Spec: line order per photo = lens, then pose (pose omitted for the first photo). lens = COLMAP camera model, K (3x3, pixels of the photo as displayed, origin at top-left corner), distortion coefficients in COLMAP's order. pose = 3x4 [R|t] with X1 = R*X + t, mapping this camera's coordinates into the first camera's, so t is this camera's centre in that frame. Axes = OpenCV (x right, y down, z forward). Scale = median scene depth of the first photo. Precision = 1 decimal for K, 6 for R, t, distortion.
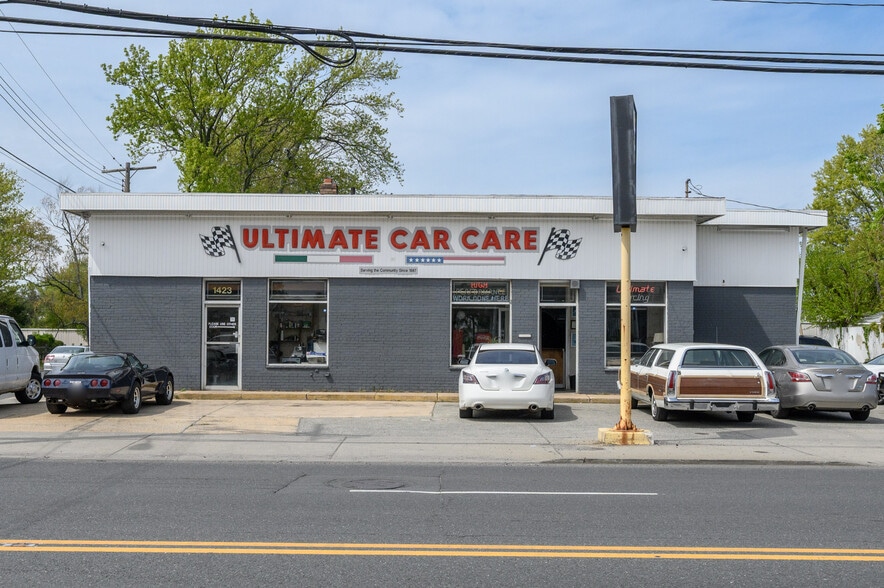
lens RADIAL K [[1083.7, 0, 417.7], [0, 1083.7, 297.7], [0, 0, 1]] dist [-0.017217, -0.009326]
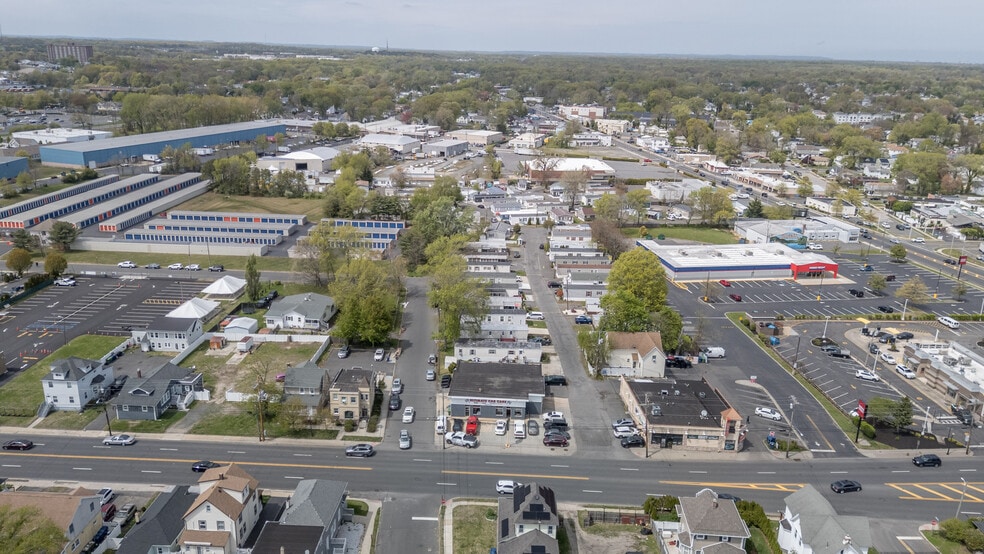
lens RADIAL K [[720.8, 0, 492.0], [0, 720.8, 277.0], [0, 0, 1]] dist [0.024550, -0.006828]
pose [[0.999800, 0.019479, 0.004562, -0.038601], [-0.019849, 0.937270, 0.348039, -2.806234], [0.002504, -0.348060, 0.937469, -3.737724]]
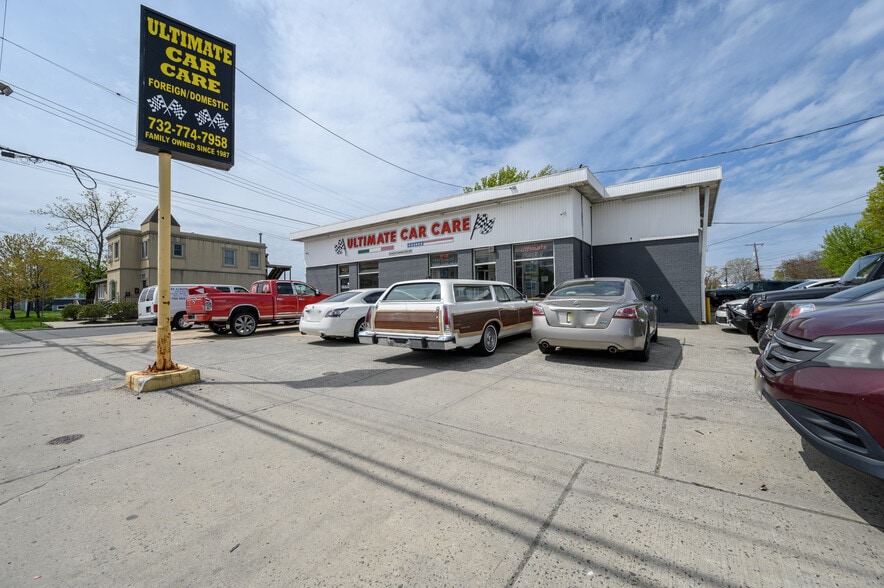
lens RADIAL K [[342.3, 0, 442.0], [0, 342.3, 294.0], [0, 0, 1]] dist [-0.003634, -0.000284]
pose [[0.832141, -0.031635, -0.553661, 0.346827], [0.046308, 0.998849, 0.012529, 0.040508], [0.552627, -0.036065, 0.832648, 0.557033]]
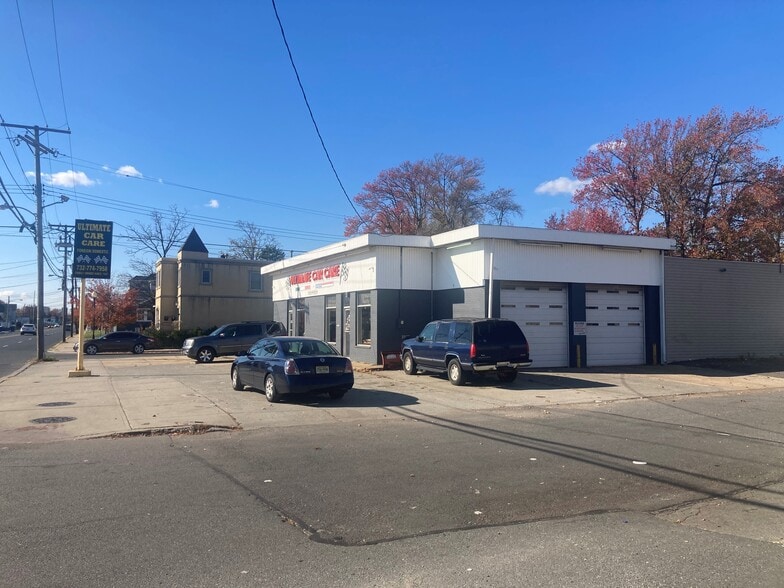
lens RADIAL K [[625.5, 0, 392.0], [0, 625.5, 294.0], [0, 0, 1]] dist [0.061112, -0.003800]
pose [[0.461726, -0.050256, -0.885598, 1.032572], [0.037571, 0.998606, -0.037081, 0.024788], [0.886227, -0.016152, 0.462970, 0.605404]]
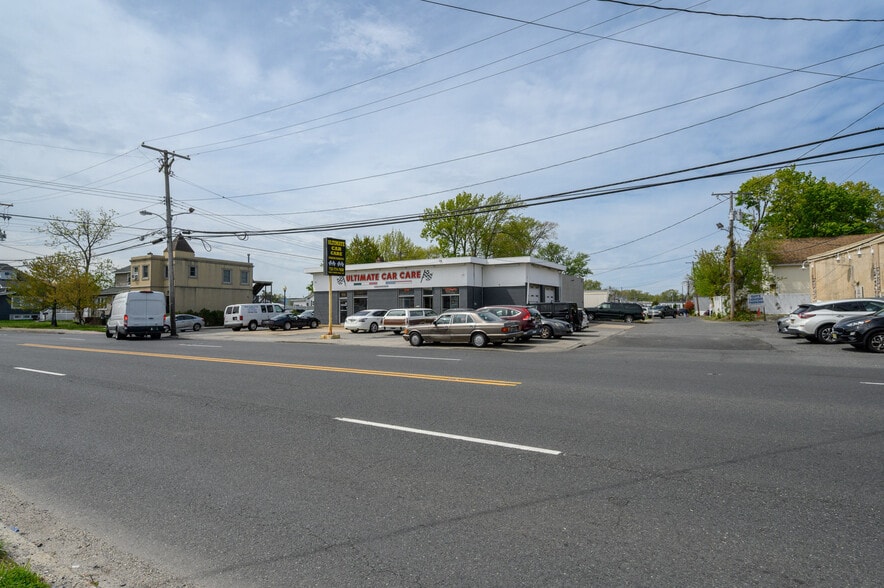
lens RADIAL K [[438.9, 0, 439.5], [0, 438.9, 307.6], [0, 0, 1]] dist [-0.000070, 0.000037]
pose [[0.875332, -0.018240, -0.483178, 0.736930], [0.036419, 0.998937, 0.028267, 0.006005], [0.482148, -0.042340, 0.875066, -0.039524]]
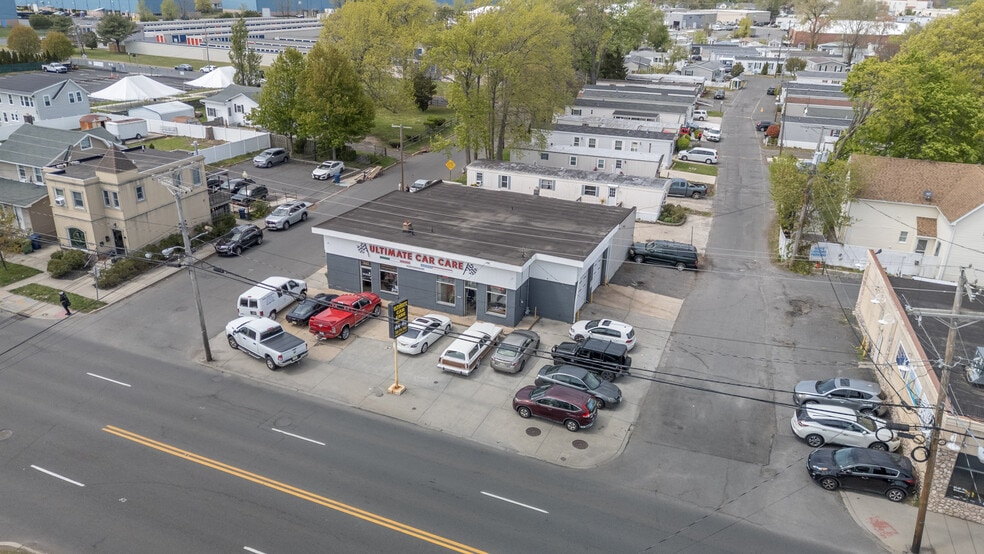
lens RADIAL K [[720.8, 0, 492.0], [0, 720.8, 277.0], [0, 0, 1]] dist [0.024550, -0.006828]
pose [[0.928800, 0.154419, -0.336876, 0.785643], [-0.002465, 0.911601, 0.411070, -0.766891], [0.370574, -0.380971, 0.847075, -0.509745]]
